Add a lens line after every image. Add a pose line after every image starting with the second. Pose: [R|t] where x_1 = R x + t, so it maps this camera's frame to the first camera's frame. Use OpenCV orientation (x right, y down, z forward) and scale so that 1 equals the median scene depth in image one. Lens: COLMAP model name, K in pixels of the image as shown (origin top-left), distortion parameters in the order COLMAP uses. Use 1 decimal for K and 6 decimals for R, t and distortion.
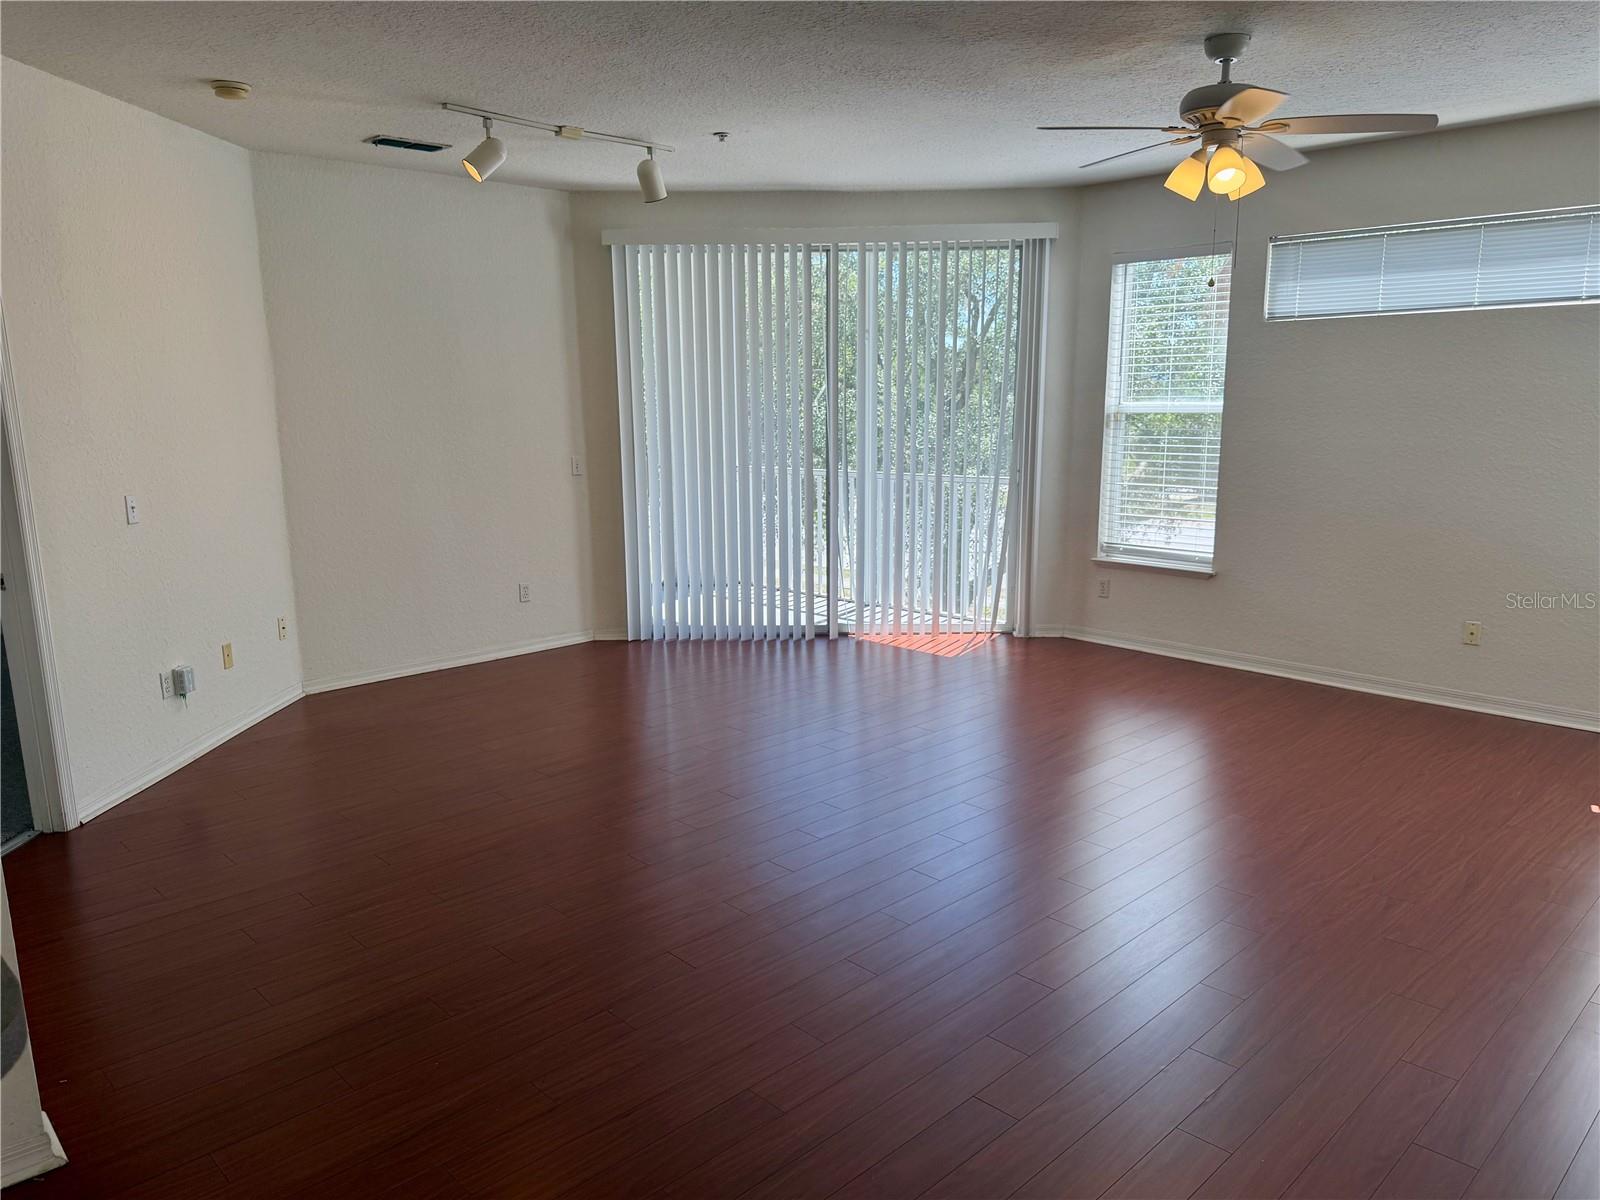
lens RADIAL K [[1125.2, 0, 807.9], [0, 1125.2, 596.8], [0, 0, 1]] dist [0.137531, -0.213147]
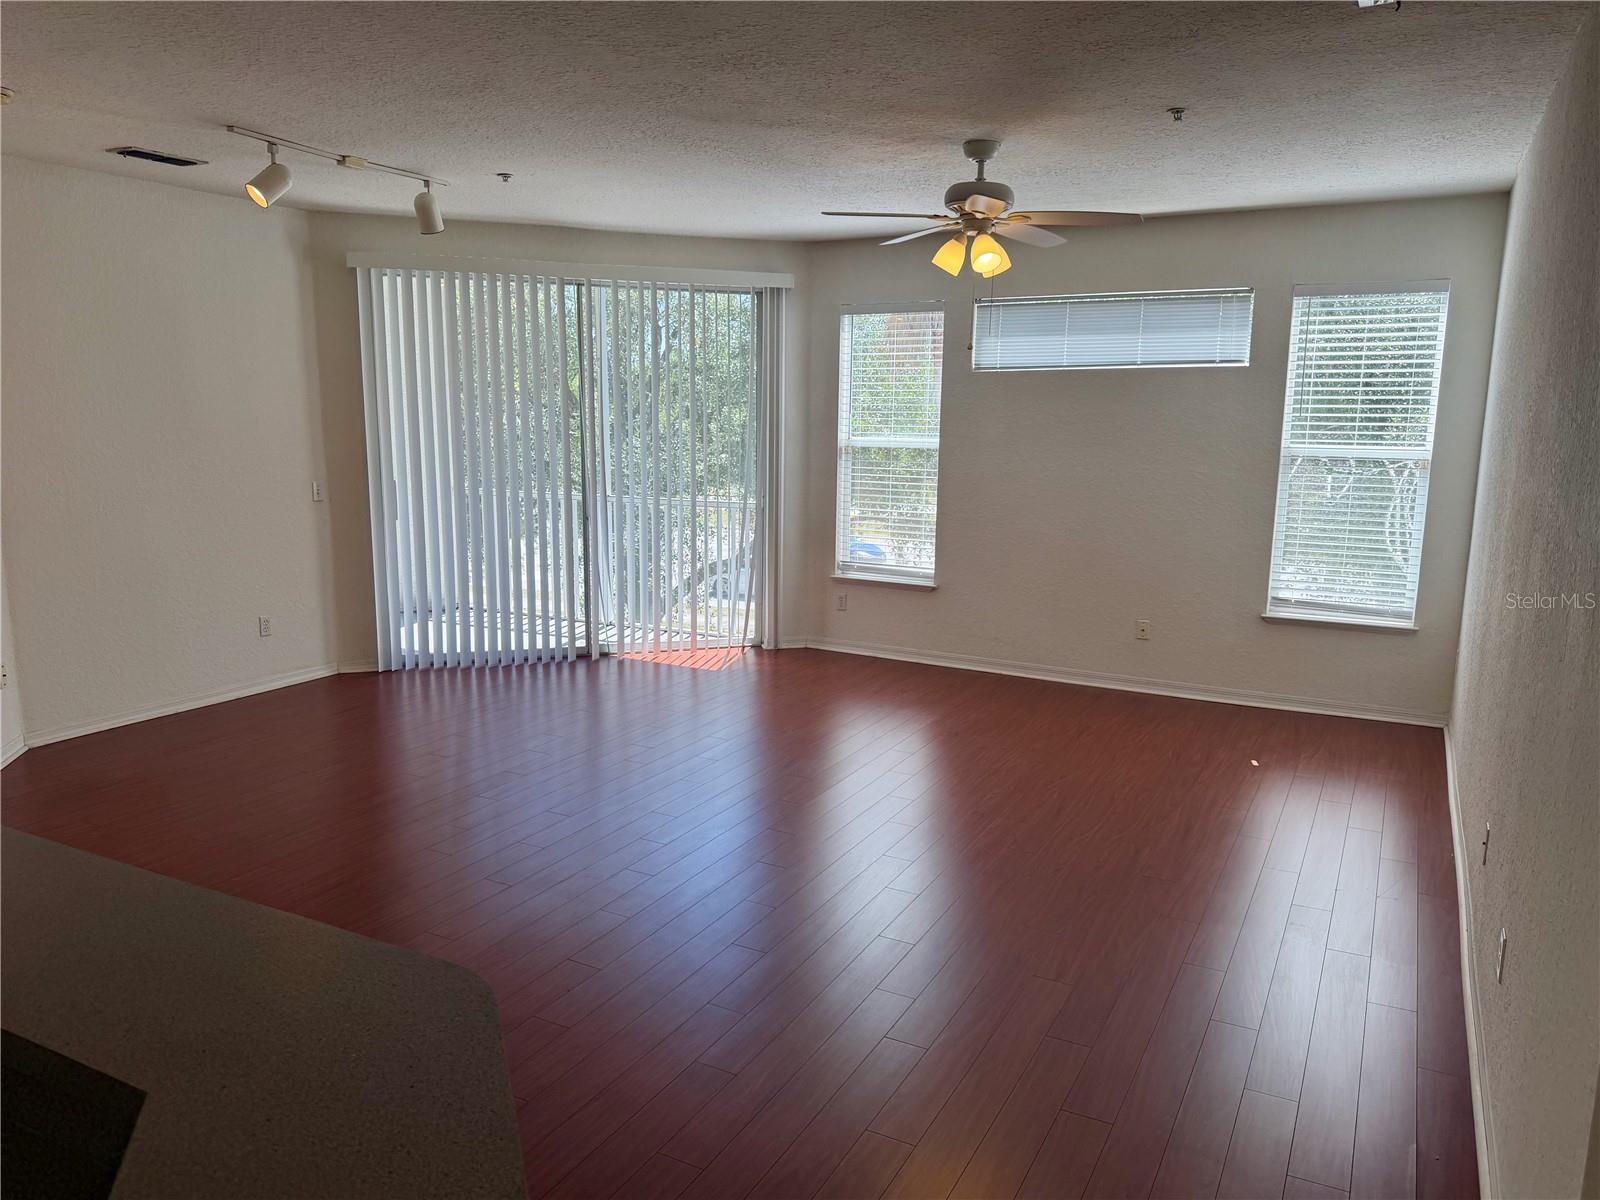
lens RADIAL K [[1117.6, 0, 800.0], [0, 1117.6, 600.0], [0, 0, 1]] dist [0.102903, -0.098288]
pose [[0.955521, -0.030954, 0.293294, -0.103154], [0.033896, 0.999413, -0.004951, -0.005764], [-0.292969, 0.014672, 0.956009, -0.039871]]
